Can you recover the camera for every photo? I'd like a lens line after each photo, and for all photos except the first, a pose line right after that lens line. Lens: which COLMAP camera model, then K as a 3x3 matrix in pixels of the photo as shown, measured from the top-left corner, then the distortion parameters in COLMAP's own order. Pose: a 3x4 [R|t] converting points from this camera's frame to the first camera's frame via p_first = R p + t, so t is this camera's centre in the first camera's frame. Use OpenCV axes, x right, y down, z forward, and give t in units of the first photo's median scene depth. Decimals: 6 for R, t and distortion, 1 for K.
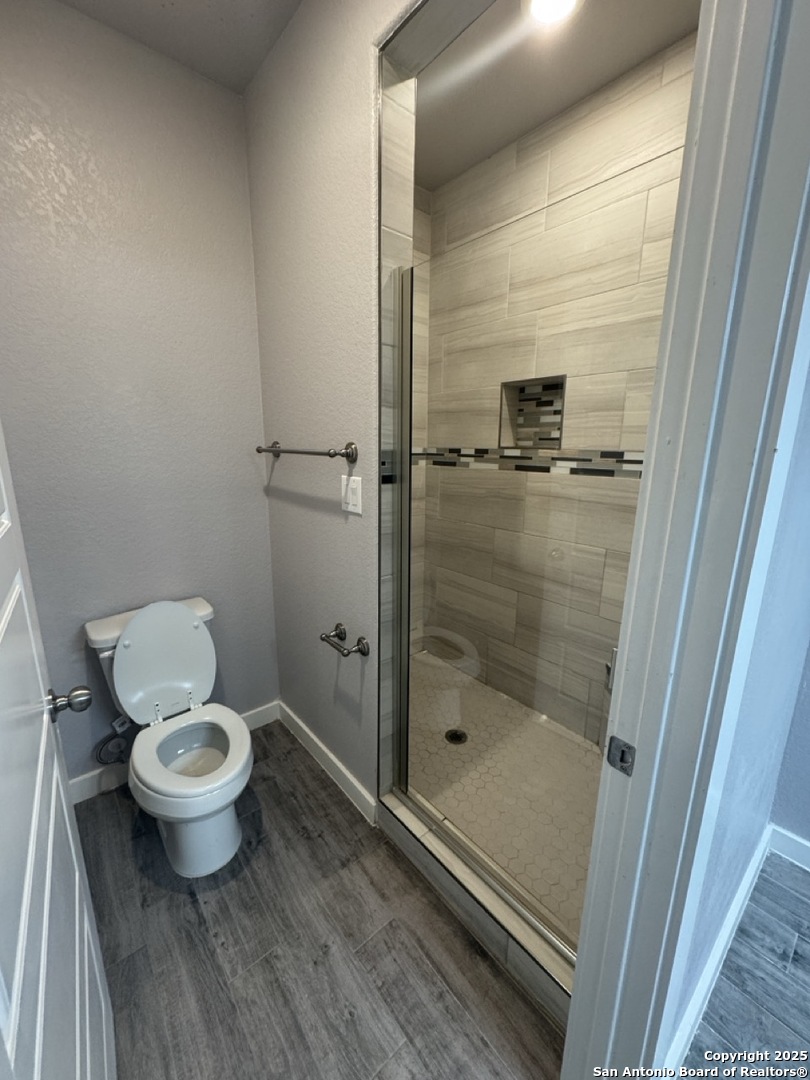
lens RADIAL K [[428.1, 0, 406.1], [0, 428.1, 539.2], [0, 0, 1]] dist [0.001161, -0.000393]
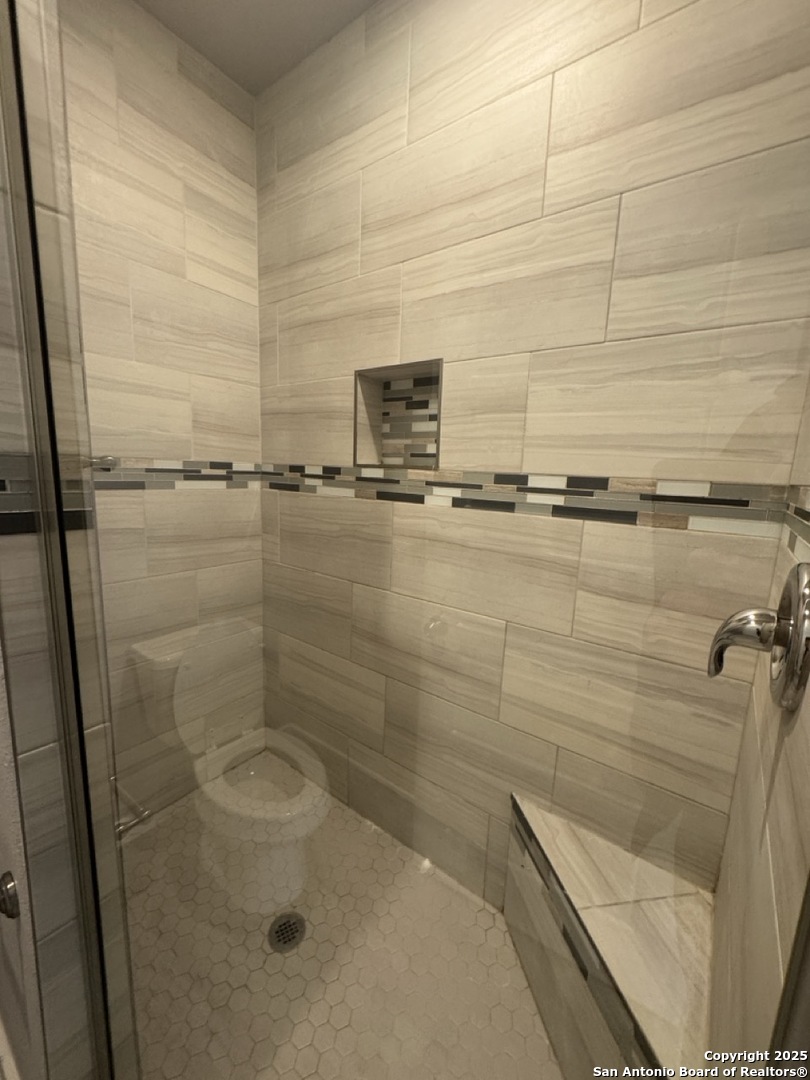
lens RADIAL K [[428.1, 0, 405.1], [0, 428.1, 539.7], [0, 0, 1]] dist [0.001161, -0.000393]
pose [[0.973480, -0.006654, 0.228675, 0.145487], [0.018407, 0.998614, -0.049303, -0.063837], [-0.228030, 0.052205, 0.972254, 0.341506]]
